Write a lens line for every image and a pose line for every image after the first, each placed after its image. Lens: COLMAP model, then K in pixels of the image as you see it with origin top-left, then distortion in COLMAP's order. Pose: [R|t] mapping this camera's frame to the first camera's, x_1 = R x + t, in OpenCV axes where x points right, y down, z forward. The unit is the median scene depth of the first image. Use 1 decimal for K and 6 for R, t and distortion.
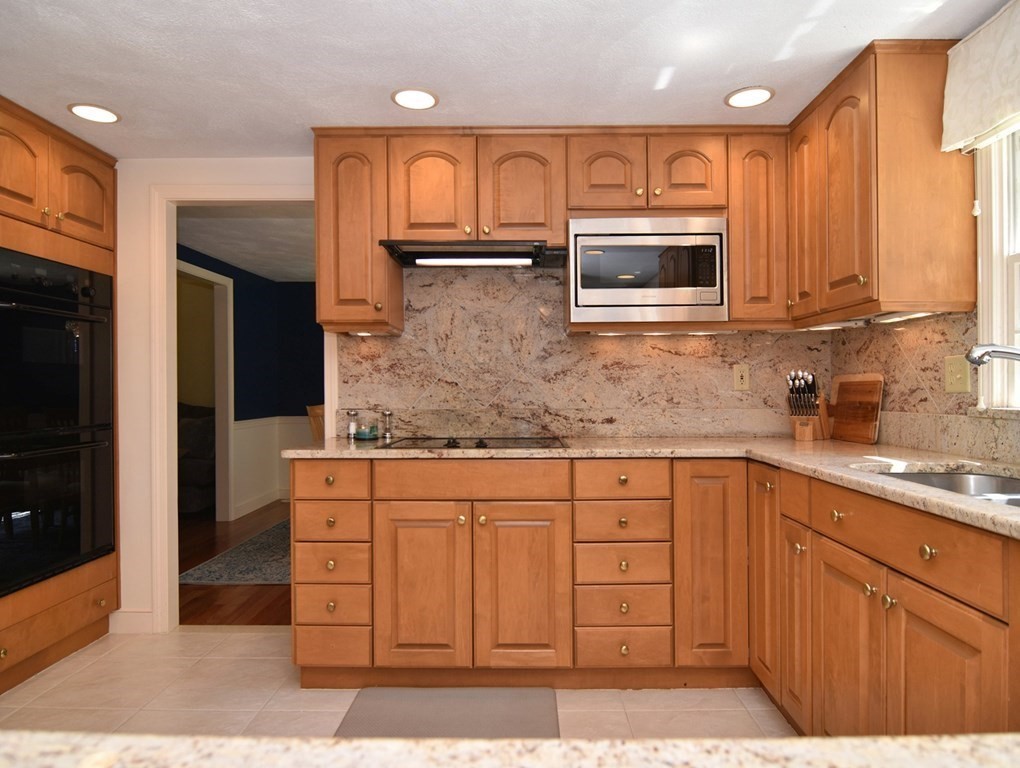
lens RADIAL K [[697.3, 0, 512.1], [0, 697.3, 391.2], [0, 0, 1]] dist [-0.000663, -0.023340]
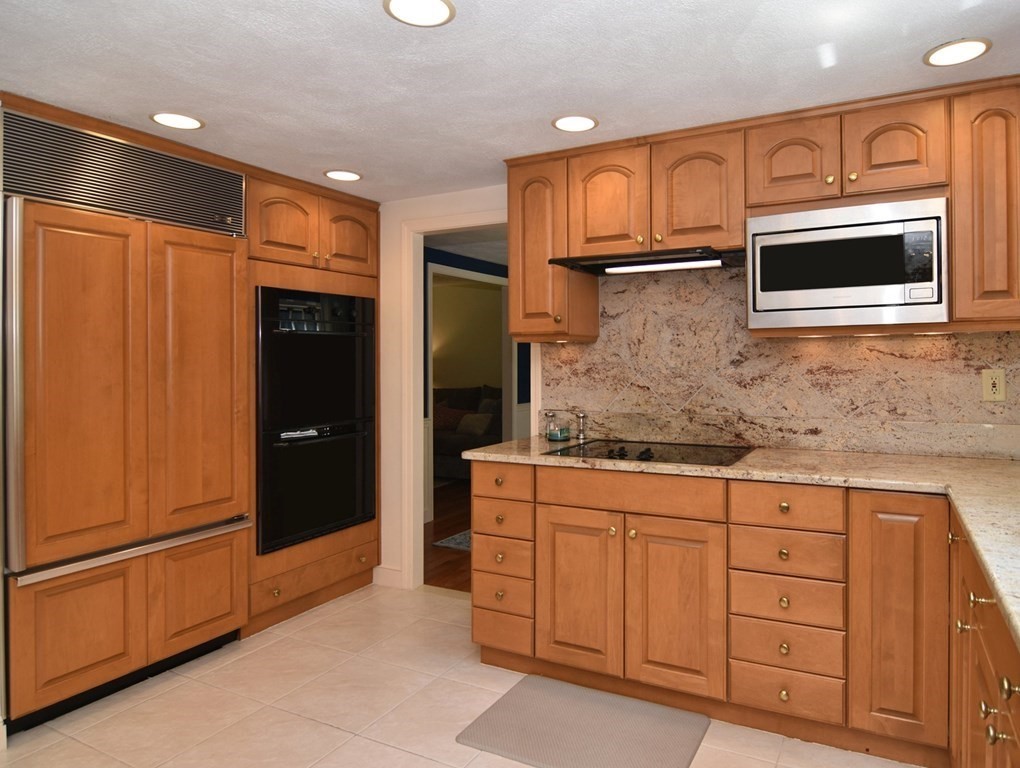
lens RADIAL K [[660.6, 0, 505.4], [0, 660.6, 365.4], [0, 0, 1]] dist [-0.006896, -0.005437]
pose [[0.883410, -0.000754, -0.468600, 0.209396], [0.001812, 0.999997, 0.001807, -0.051316], [0.468597, -0.002445, 0.883409, 0.065941]]
